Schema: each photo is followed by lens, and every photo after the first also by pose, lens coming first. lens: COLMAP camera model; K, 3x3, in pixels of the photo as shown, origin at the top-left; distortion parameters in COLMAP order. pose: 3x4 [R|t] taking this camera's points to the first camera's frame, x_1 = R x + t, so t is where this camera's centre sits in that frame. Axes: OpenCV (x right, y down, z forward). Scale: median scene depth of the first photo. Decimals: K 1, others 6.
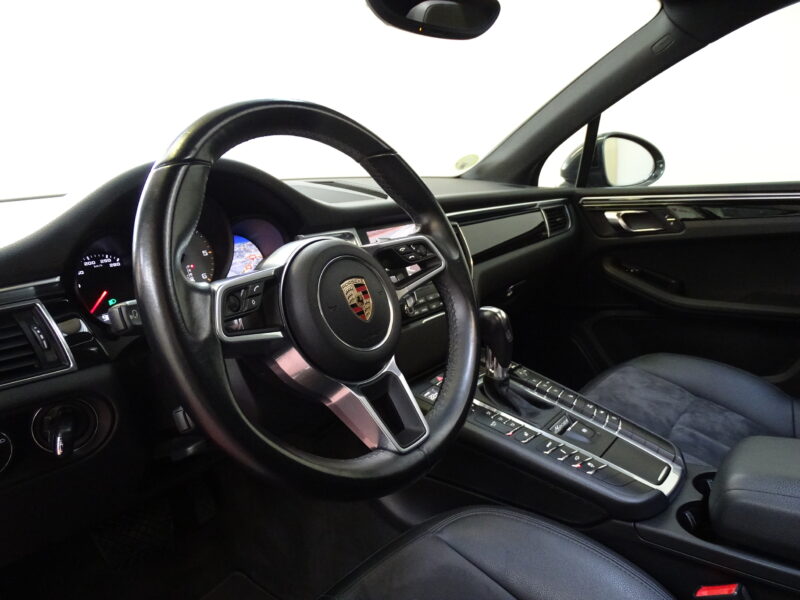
lens RADIAL K [[579.2, 0, 400.0], [0, 579.2, 300.0], [0, 0, 1]] dist [0.003301, 0.003238]
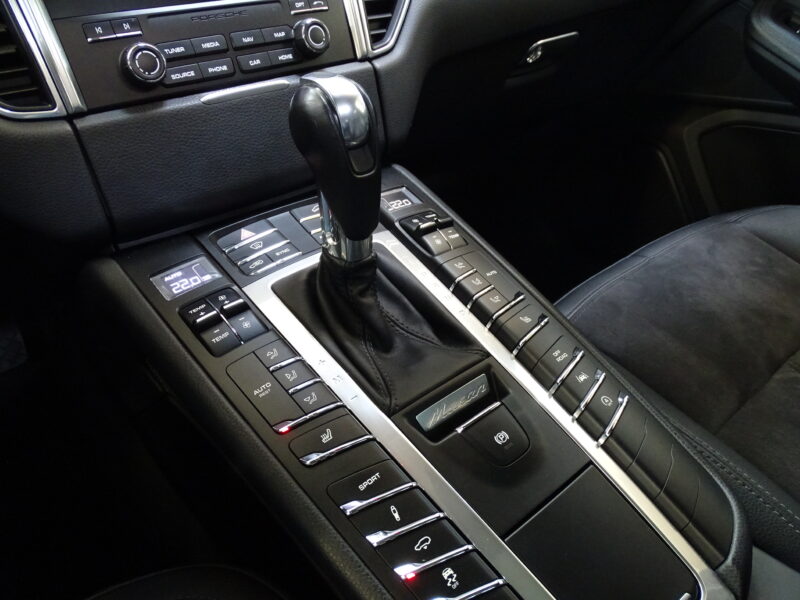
lens RADIAL K [[579.2, 0, 400.0], [0, 579.2, 300.0], [0, 0, 1]] dist [0.003301, 0.003238]
pose [[0.973592, 0.161768, -0.161088, 0.221163], [-0.087104, 0.915456, 0.392878, -0.004676], [0.211024, -0.368472, 0.905371, 0.490831]]
